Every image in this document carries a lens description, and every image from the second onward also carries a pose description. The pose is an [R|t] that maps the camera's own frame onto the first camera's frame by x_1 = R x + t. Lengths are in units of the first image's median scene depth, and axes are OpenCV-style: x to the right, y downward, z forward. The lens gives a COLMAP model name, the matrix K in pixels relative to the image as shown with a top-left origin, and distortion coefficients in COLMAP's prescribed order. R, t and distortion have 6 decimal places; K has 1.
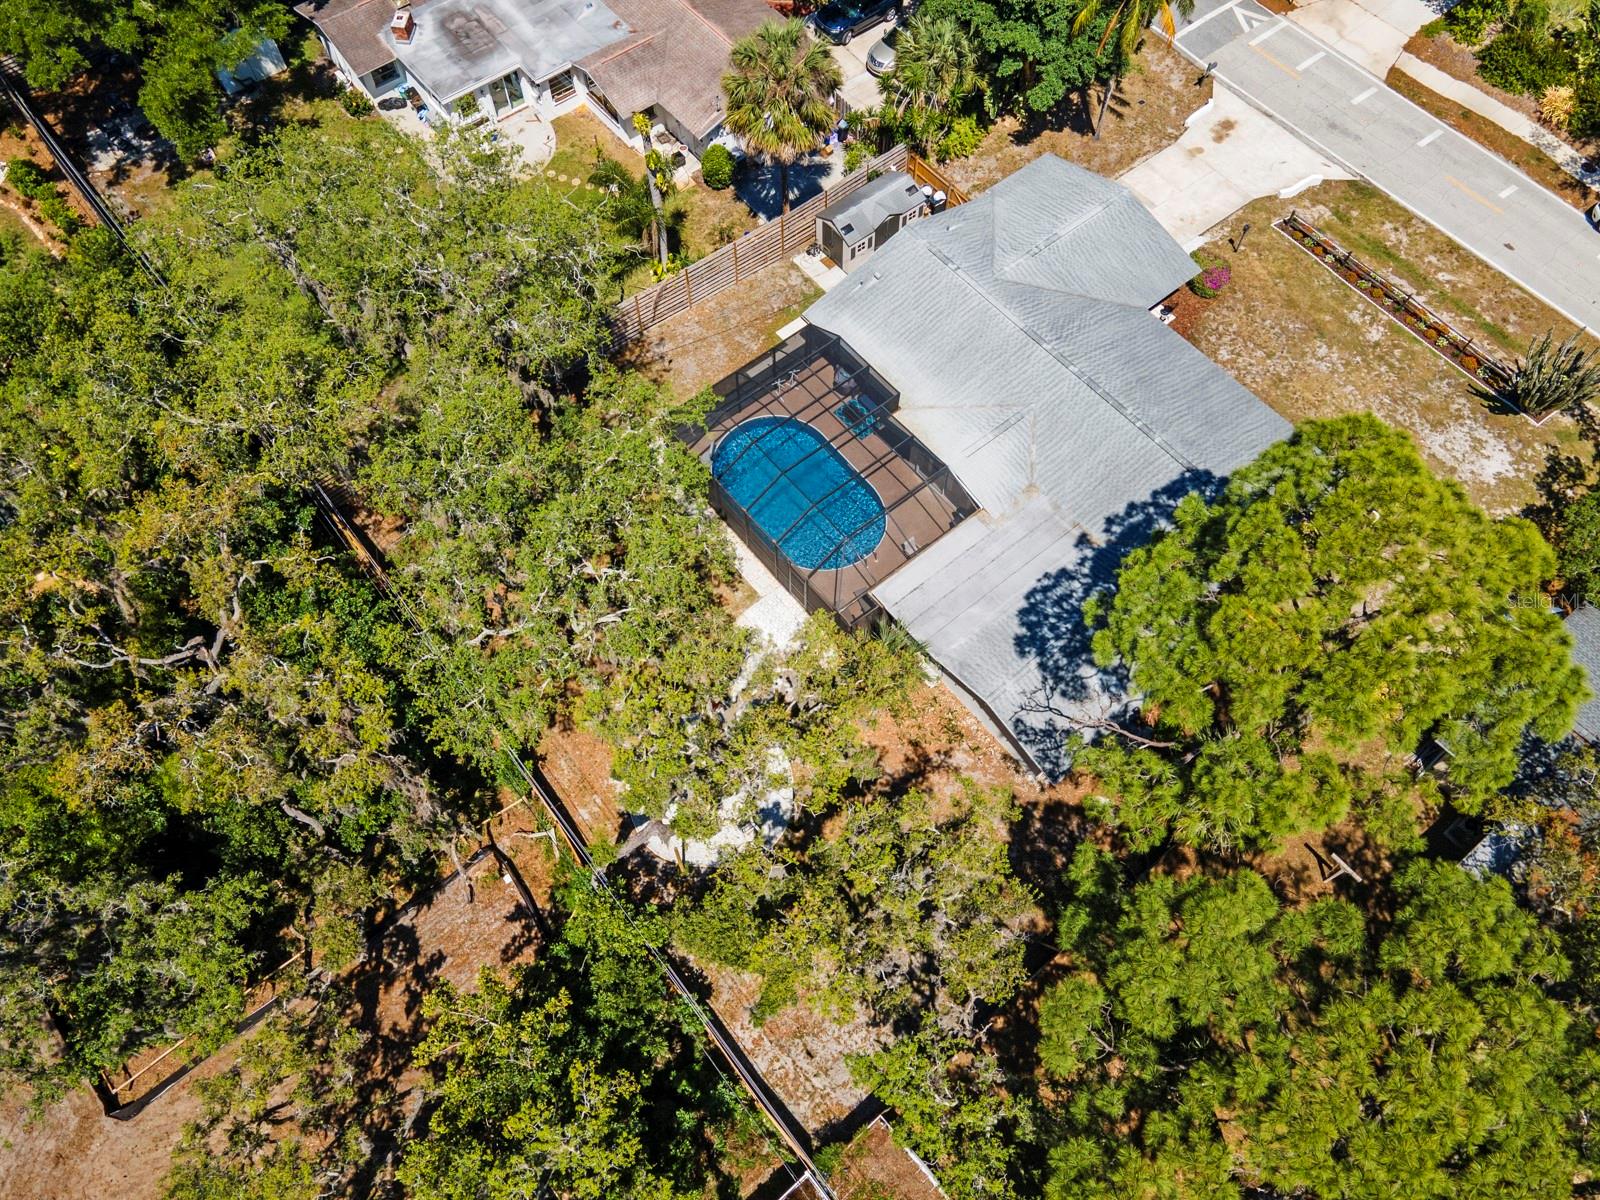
lens RADIAL K [[1139.5, 0, 800.1], [0, 1139.5, 607.9], [0, 0, 1]] dist [0.008824, 0.046477]
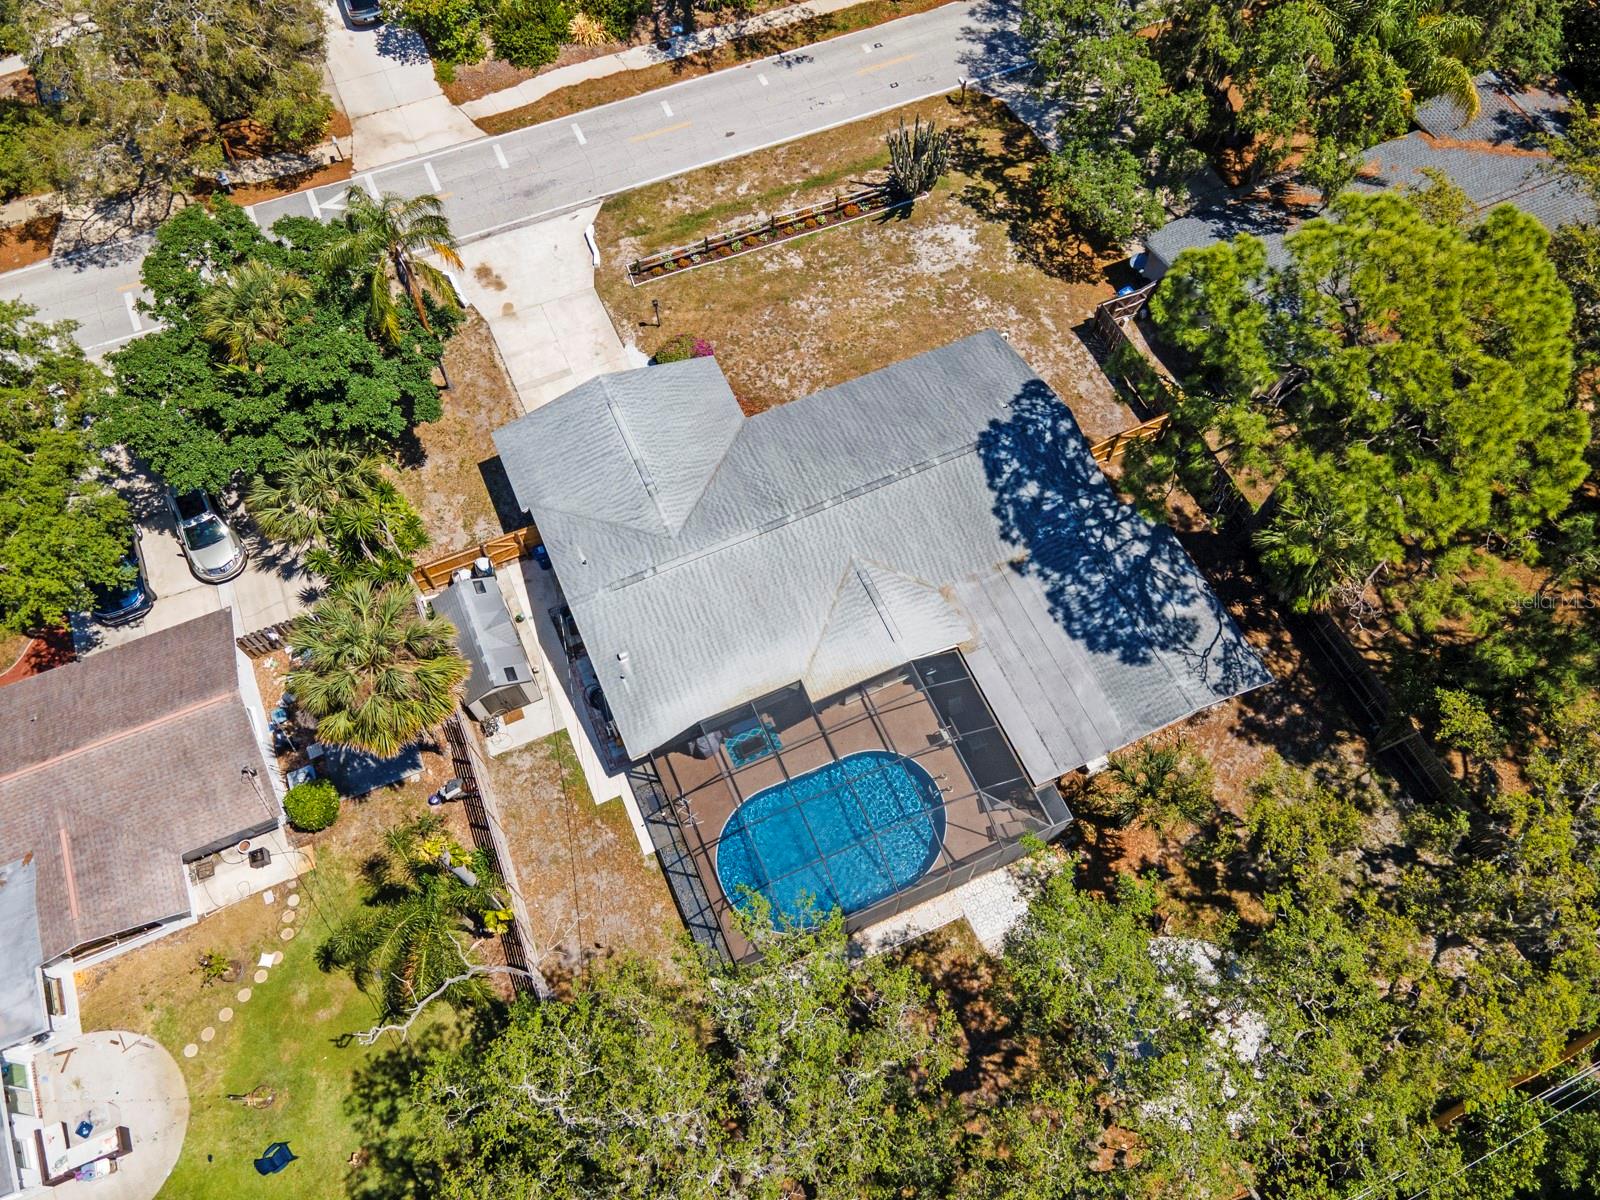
lens RADIAL K [[1182.2, 0, 807.0], [0, 1182.2, 594.5], [0, 0, 1]] dist [0.033212, -0.002083]
pose [[0.258946, -0.853709, 0.451806, -0.252894], [0.857990, 0.418139, 0.298350, -0.463373], [-0.443622, 0.310388, 0.840749, 0.215608]]
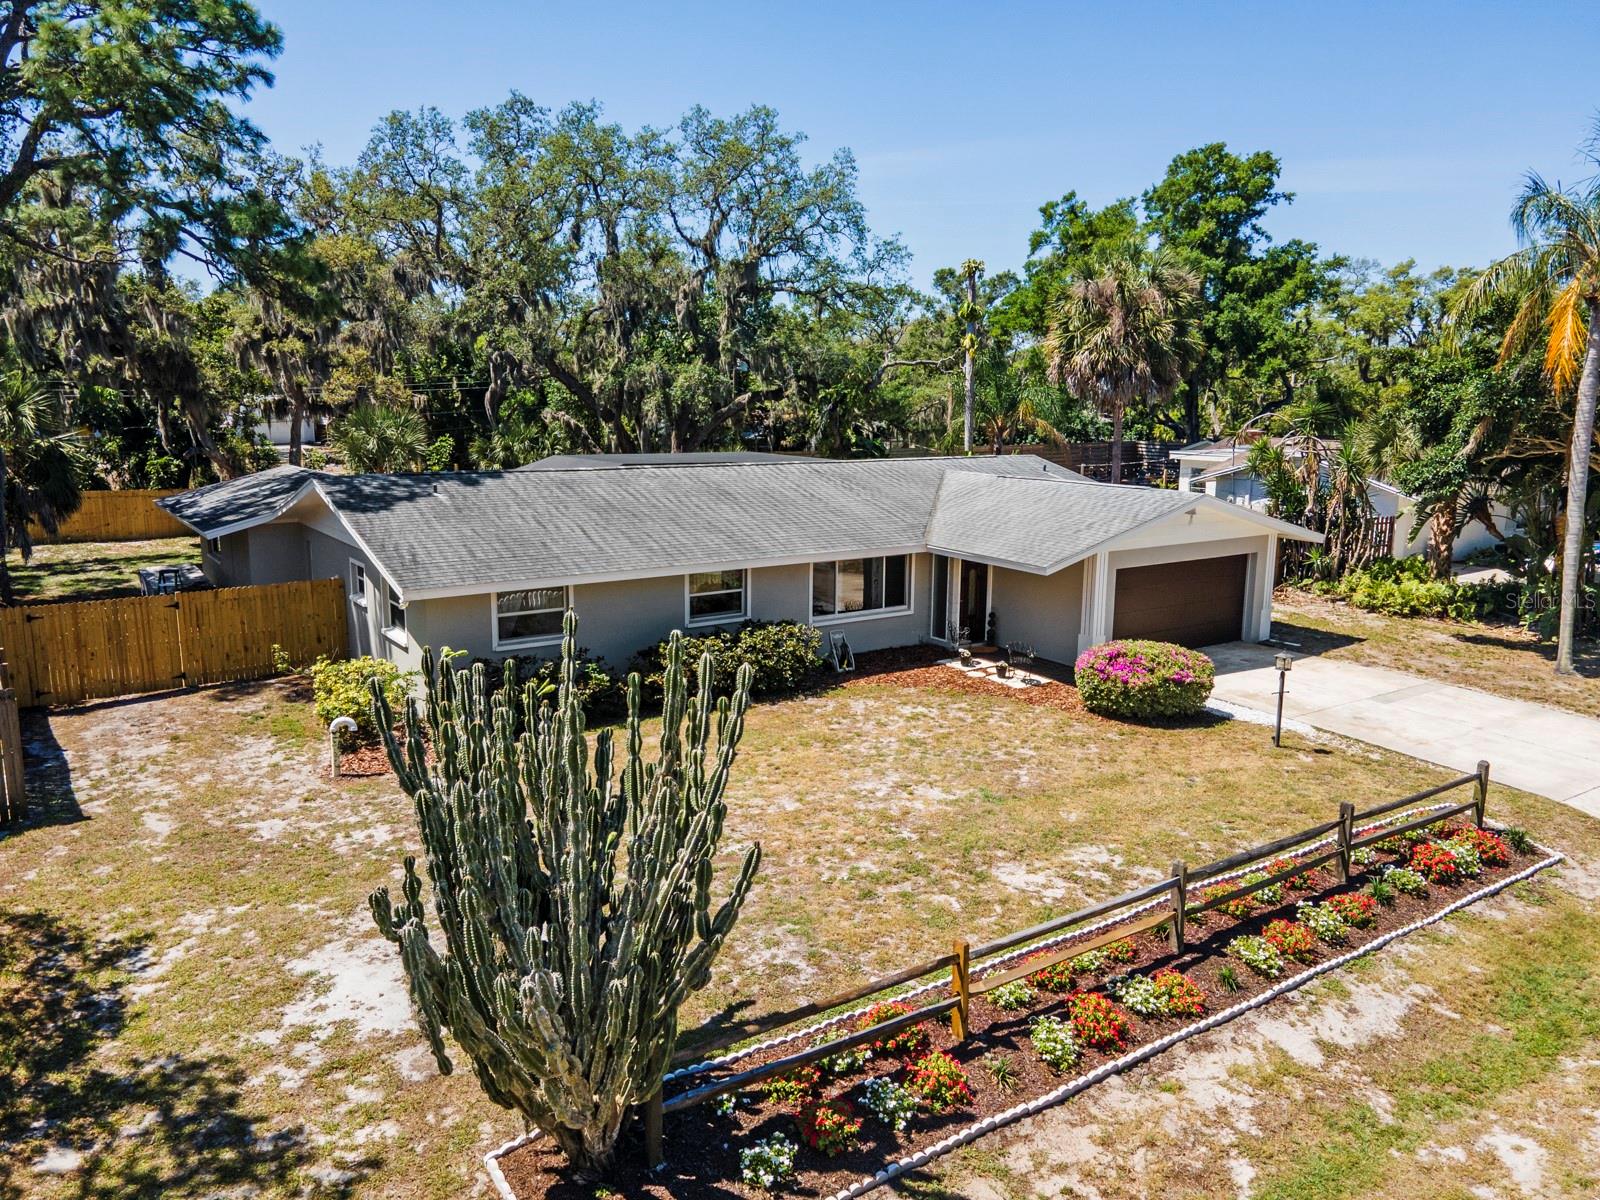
lens RADIAL K [[1177.6, 0, 800.0], [0, 1177.6, 600.0], [0, 0, 1]] dist [0.063859, -0.046945]
pose [[-0.072984, 0.175993, -0.981682, 0.855686], [-0.886990, 0.438575, 0.144570, -0.286729], [0.455985, 0.881293, 0.124095, 0.964908]]
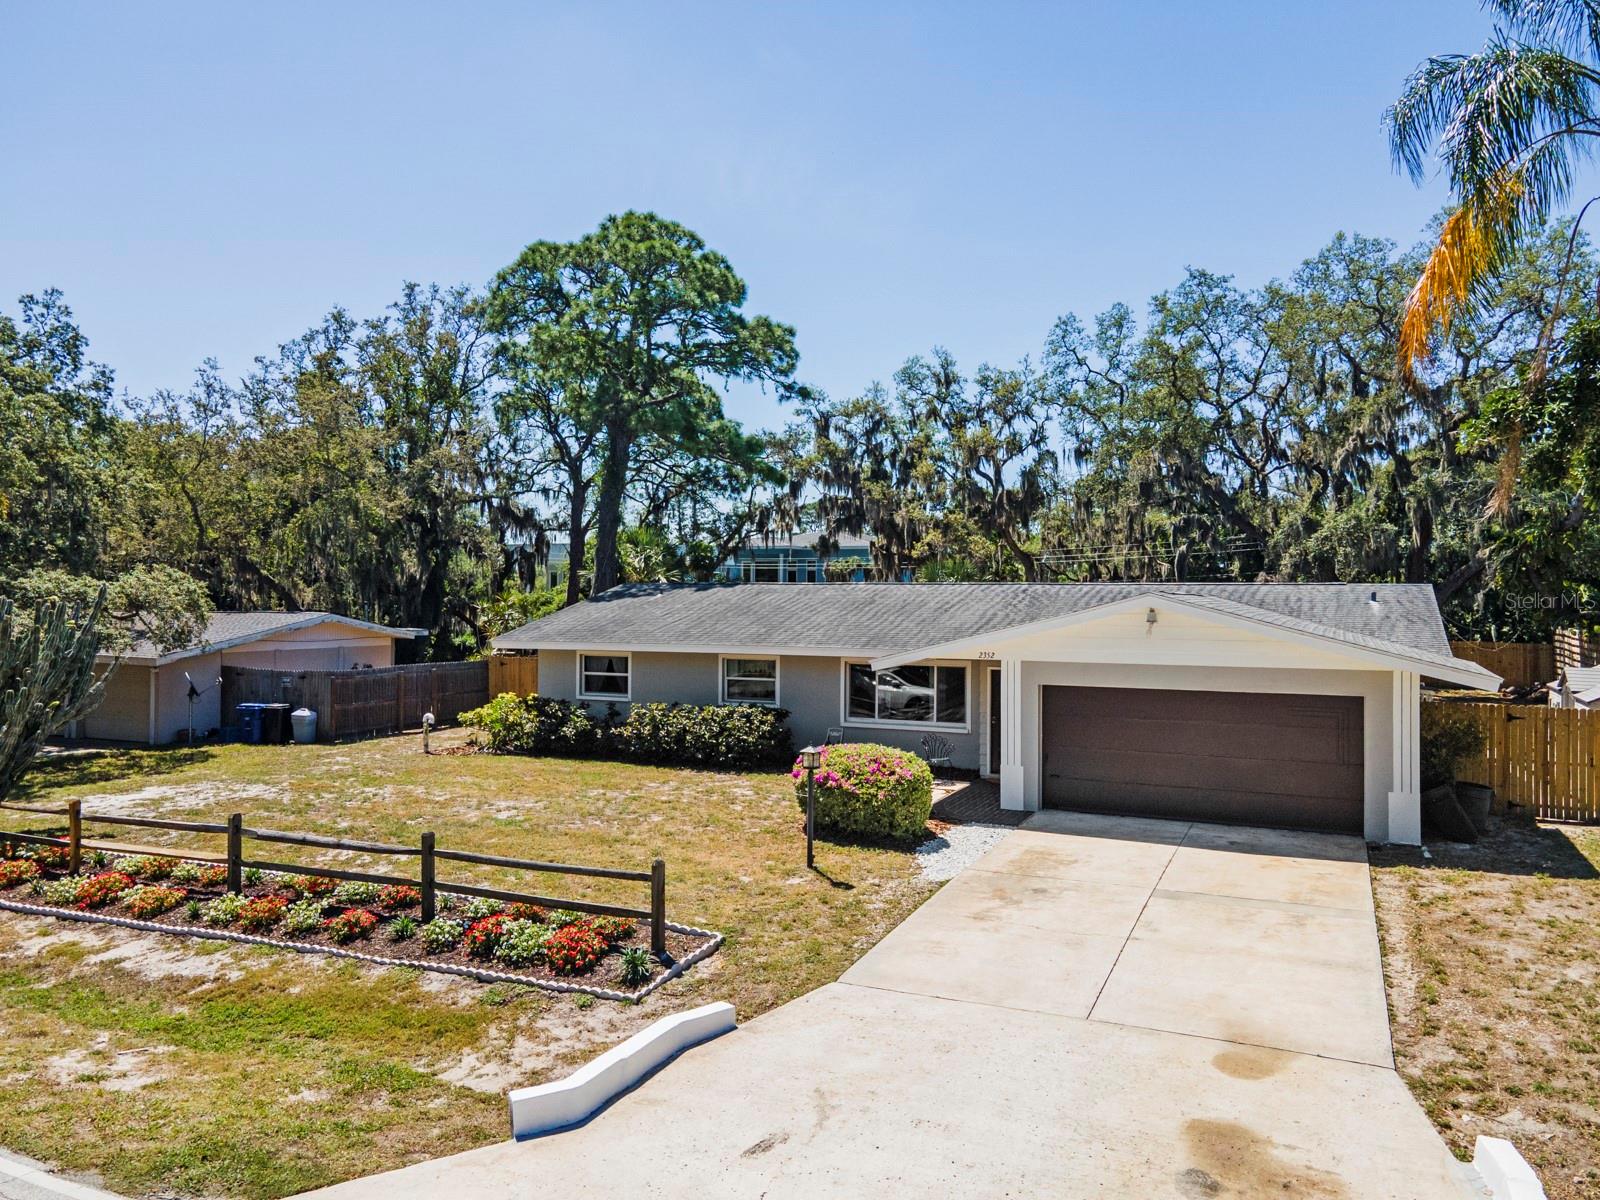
lens RADIAL K [[1182.2, 0, 807.0], [0, 1182.2, 594.5], [0, 0, 1]] dist [0.033212, -0.002083]
pose [[-0.898476, -0.005402, -0.438989, 0.586864], [-0.390921, 0.464916, 0.794376, -0.662475], [0.199802, 0.885338, -0.419828, 1.215579]]
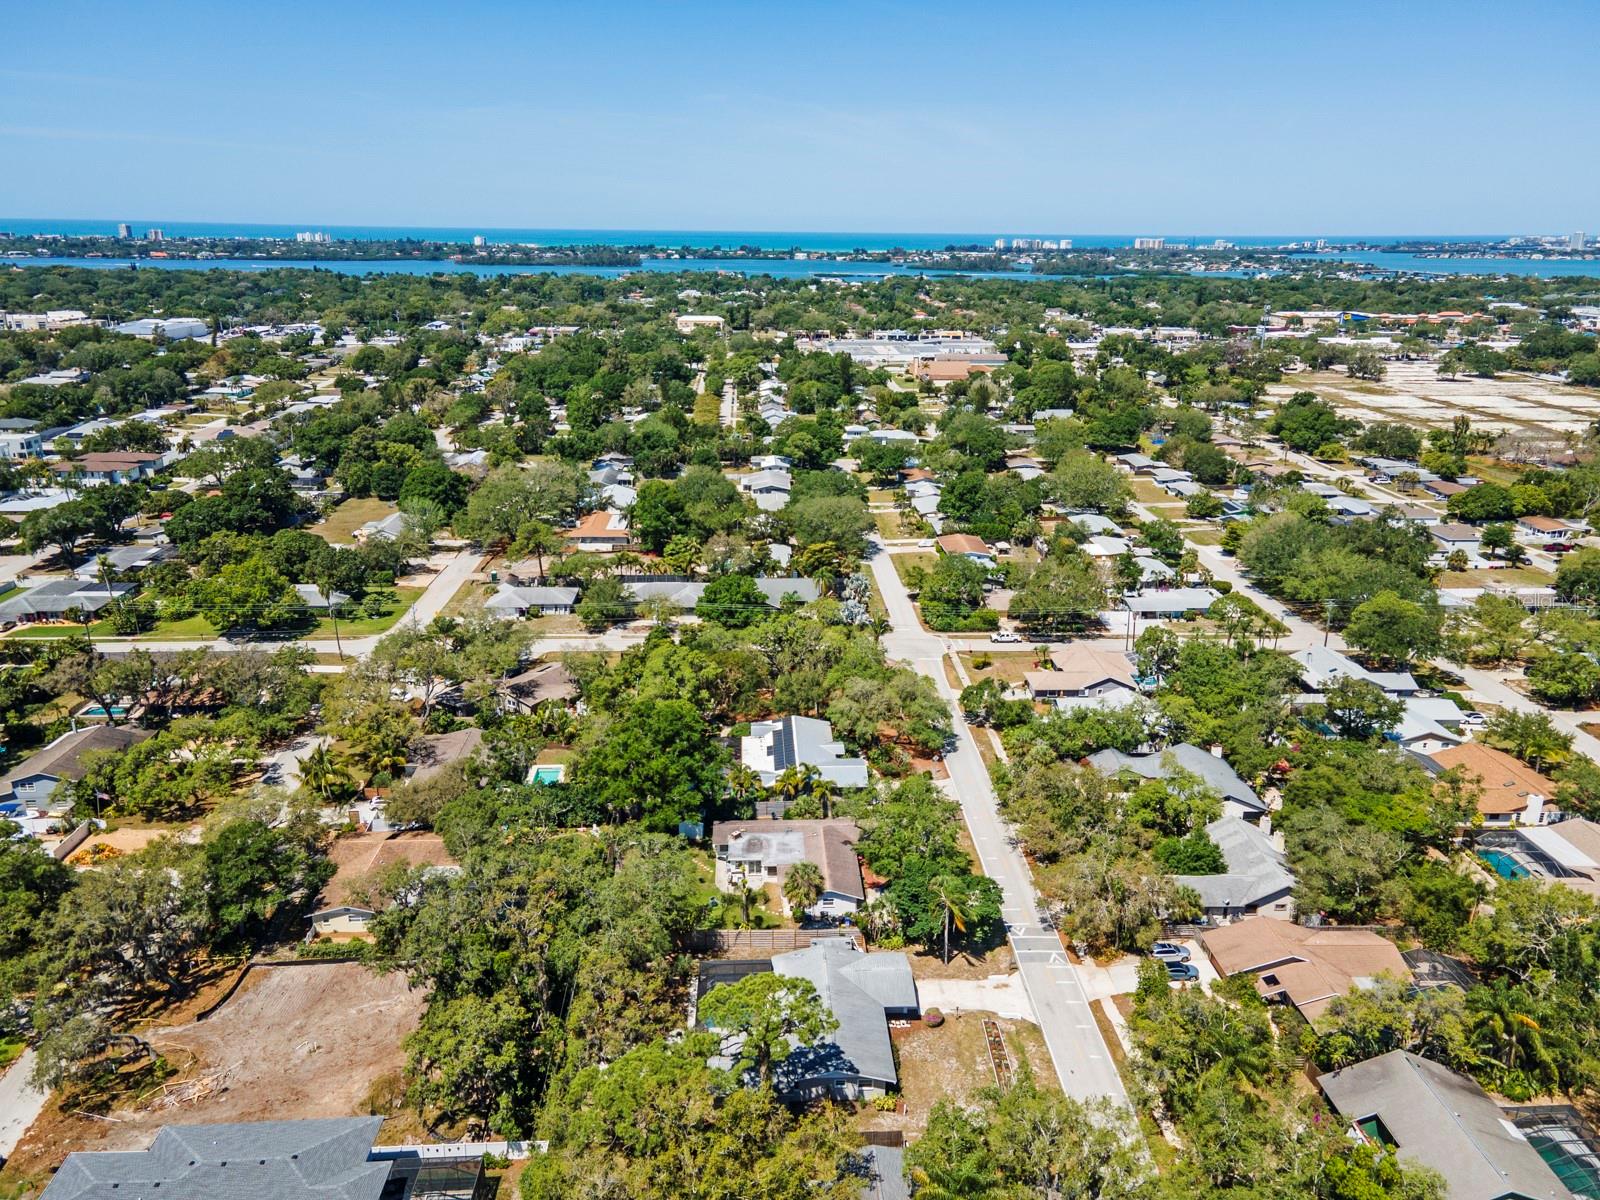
lens RADIAL K [[1139.5, 0, 800.1], [0, 1139.5, 607.9], [0, 0, 1]] dist [0.008824, 0.046477]
pose [[0.803745, 0.191346, -0.563366, 1.429652], [-0.531504, 0.656452, -0.535325, 0.607965], [0.267390, 0.729696, 0.629322, -1.267538]]
